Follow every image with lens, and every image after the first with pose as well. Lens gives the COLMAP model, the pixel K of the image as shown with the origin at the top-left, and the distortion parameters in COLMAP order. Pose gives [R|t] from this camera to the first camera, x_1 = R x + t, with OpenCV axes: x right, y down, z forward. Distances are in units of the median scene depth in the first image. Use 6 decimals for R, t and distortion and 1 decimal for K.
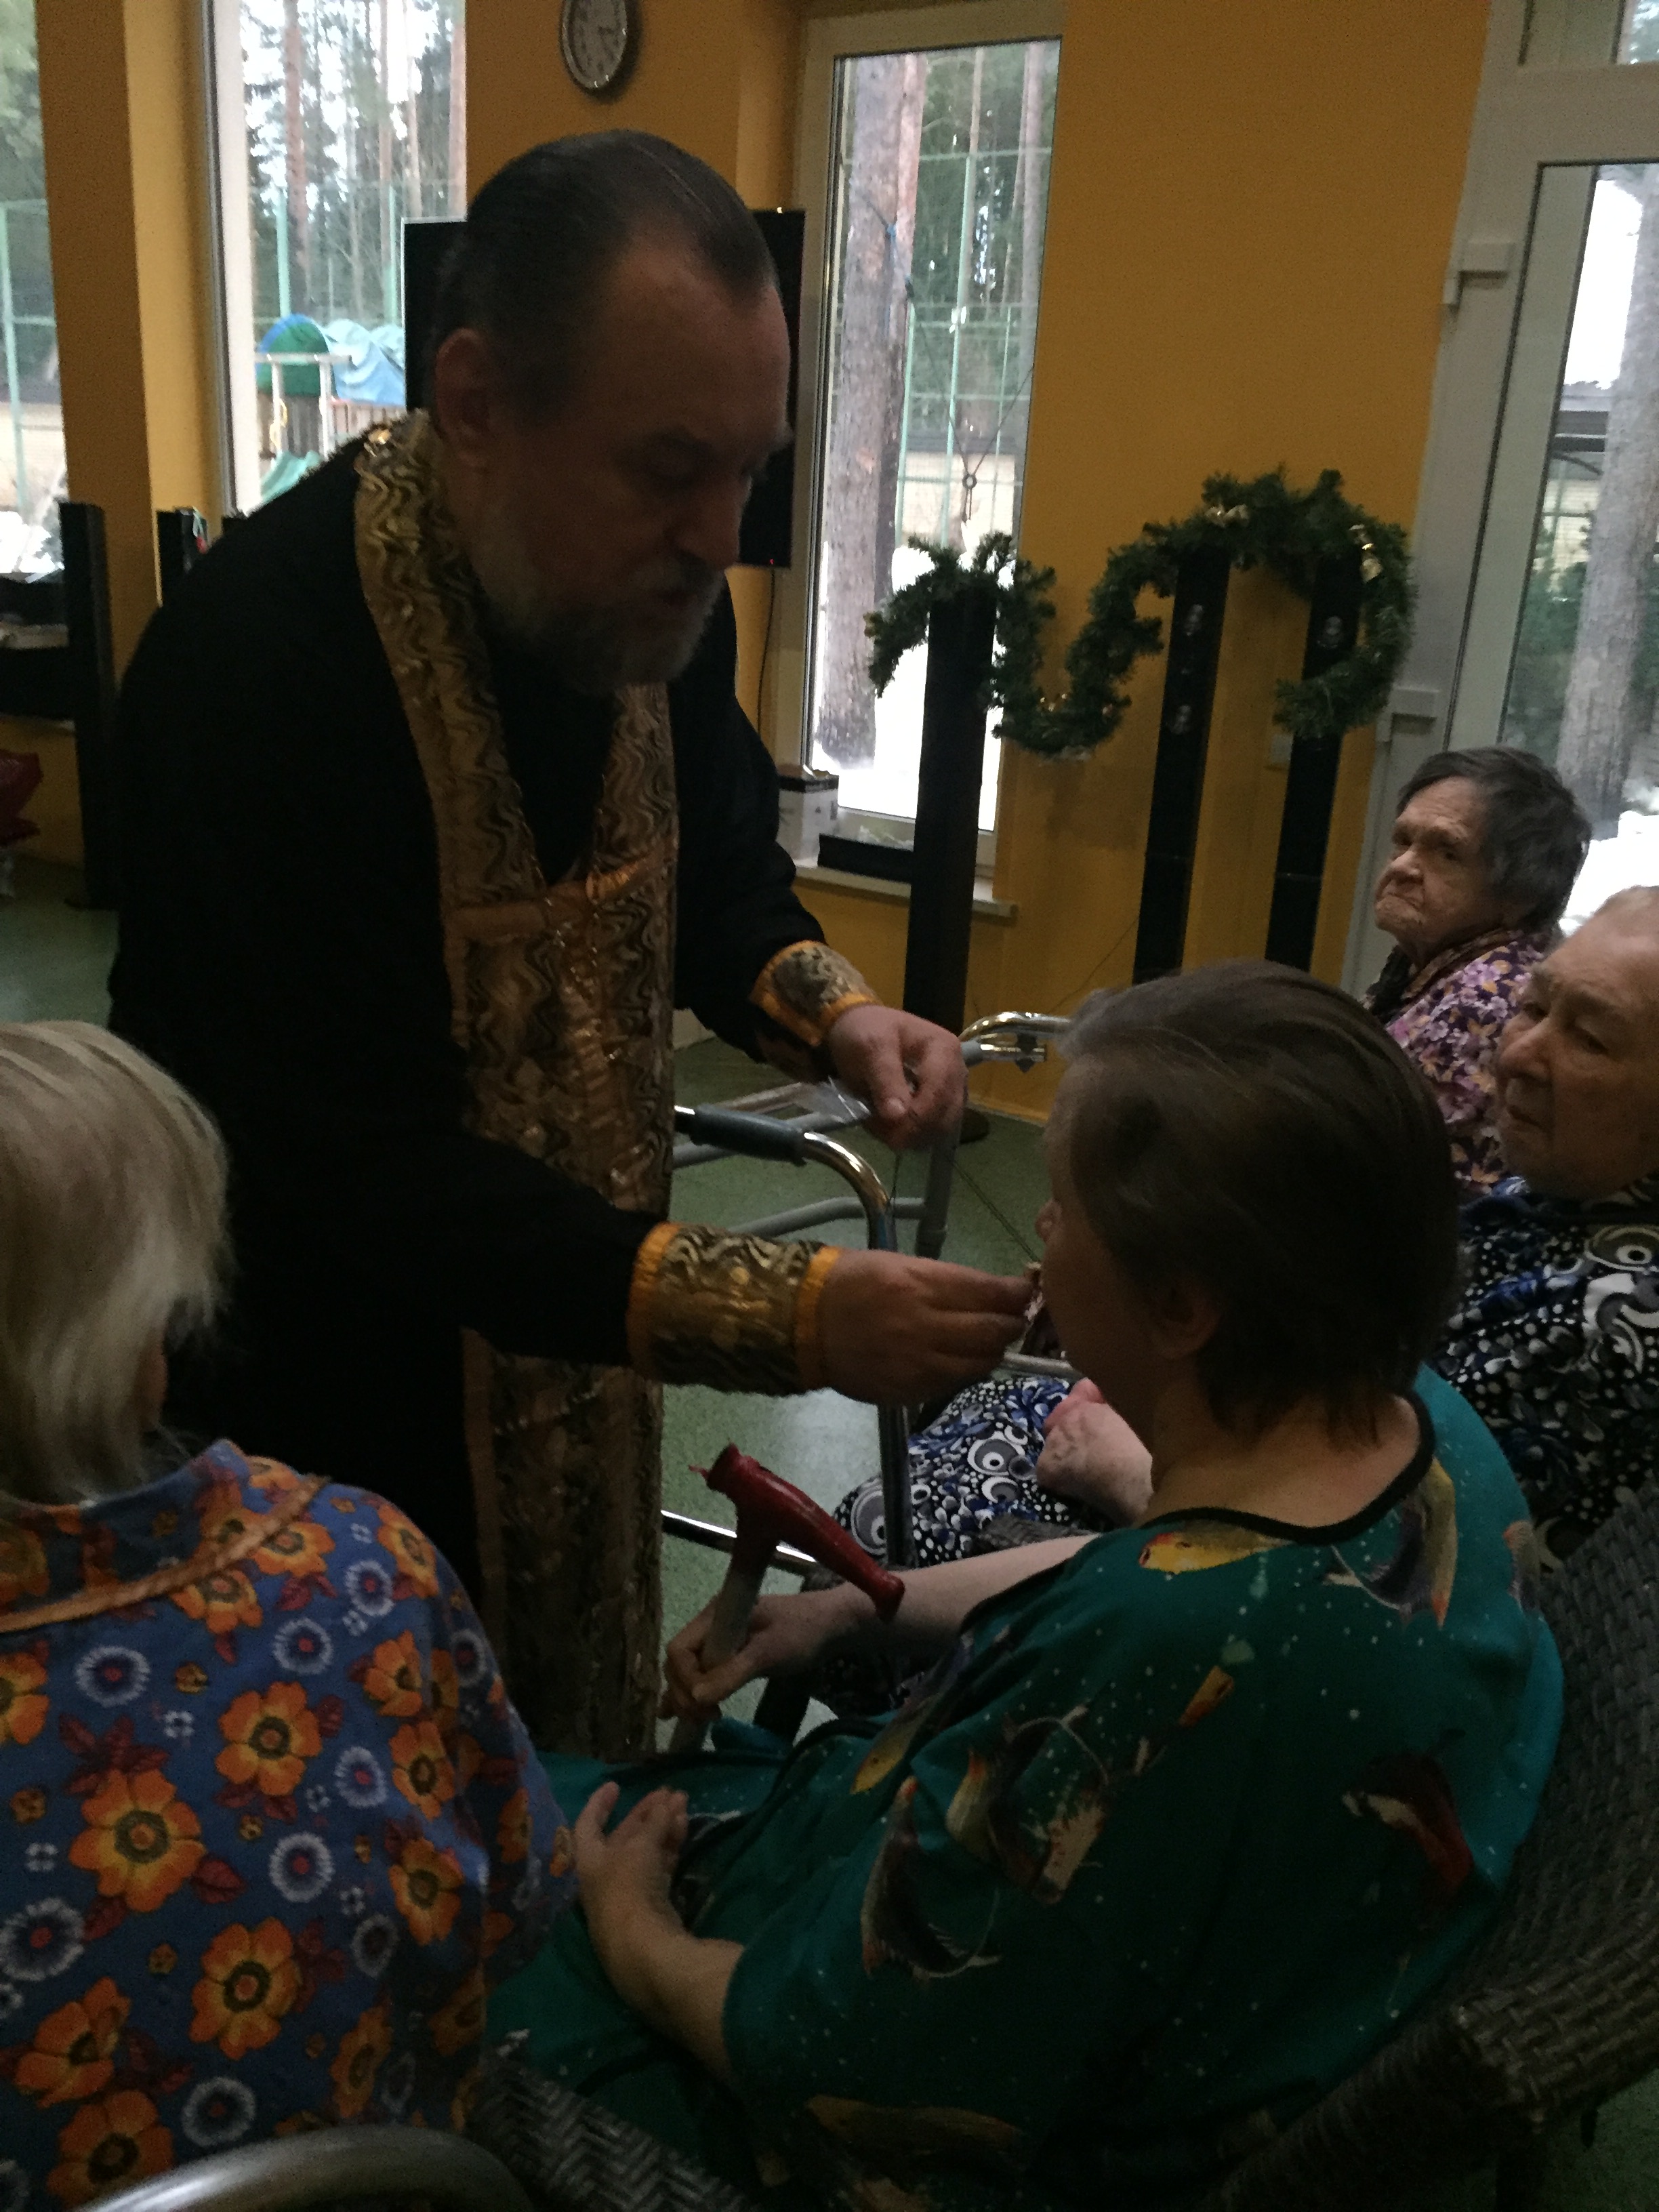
lens RADIAL K [[1855.5, 0, 829.5], [0, 1855.5, 1106.0], [0, 0, 1]] dist [0.065206, -0.136025]
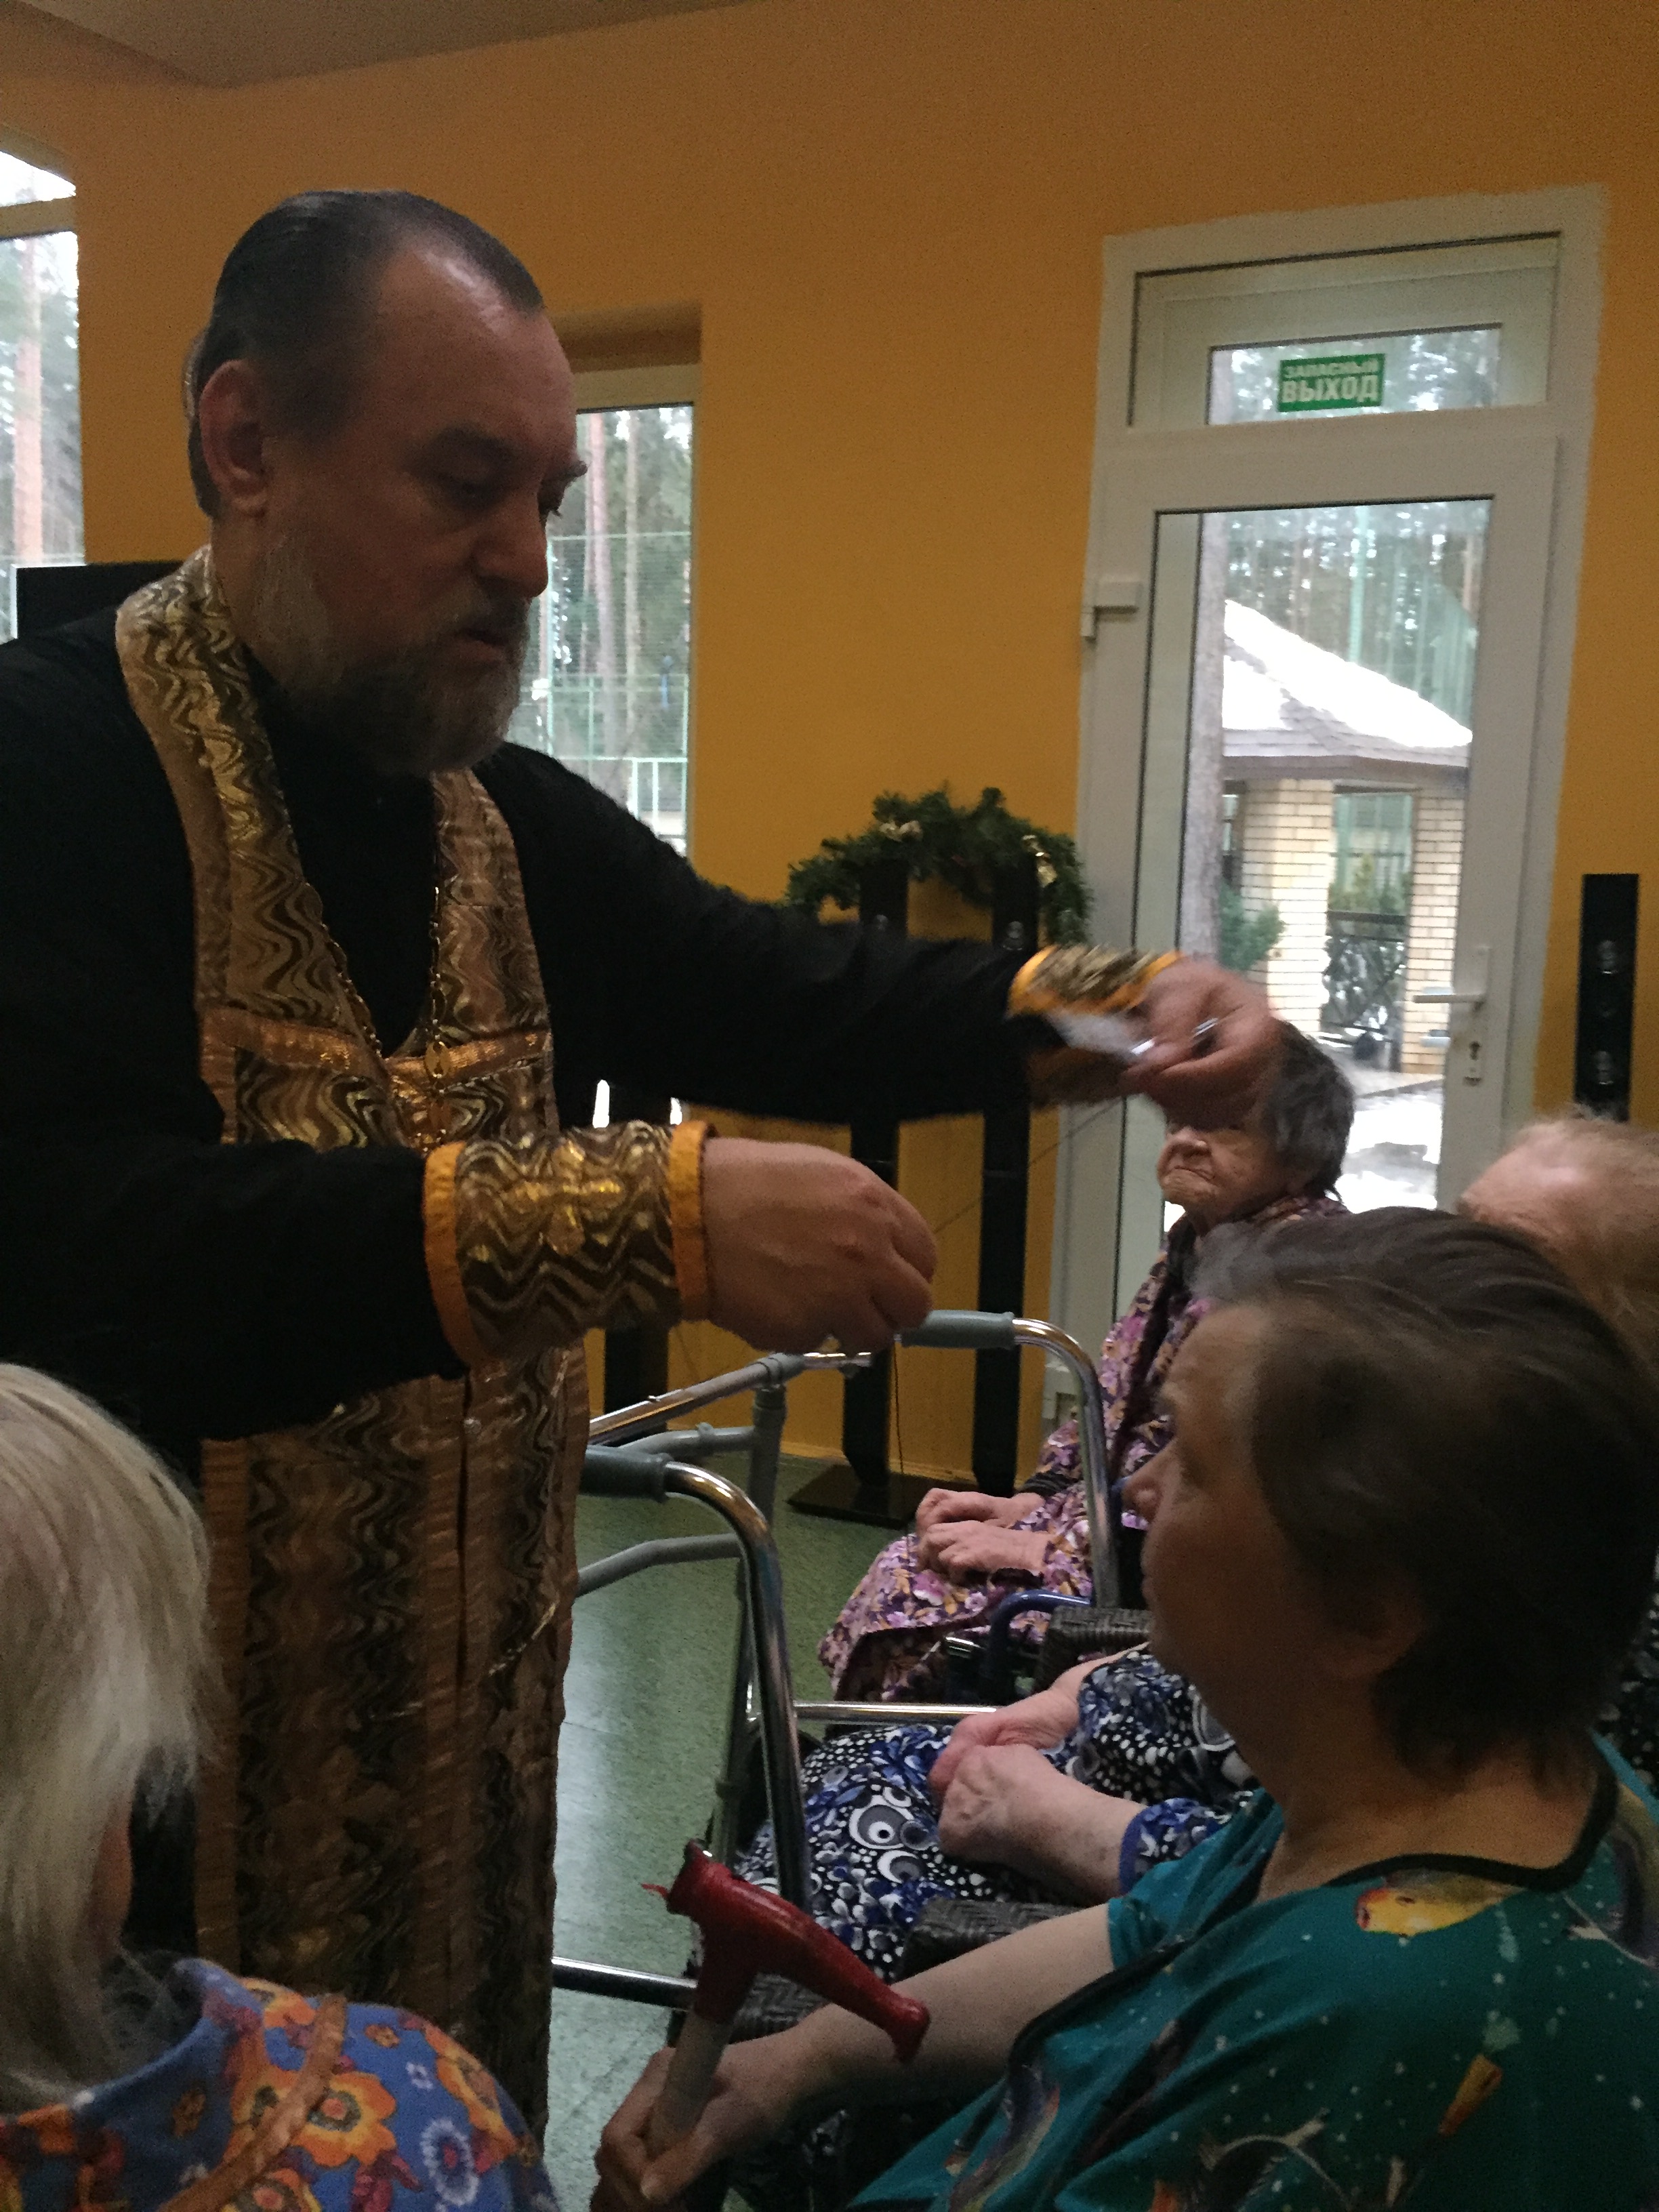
lens RADIAL K [[1843.8, 0, 829.5], [0, 1843.8, 1106.0], [0, 0, 1]] dist [0.075572, -0.197898]
pose [[0.975476, -0.048451, 0.214707, -0.101145], [0.086194, 0.981653, -0.170081, 0.004823], [-0.202527, 0.184416, 0.961755, 0.113390]]
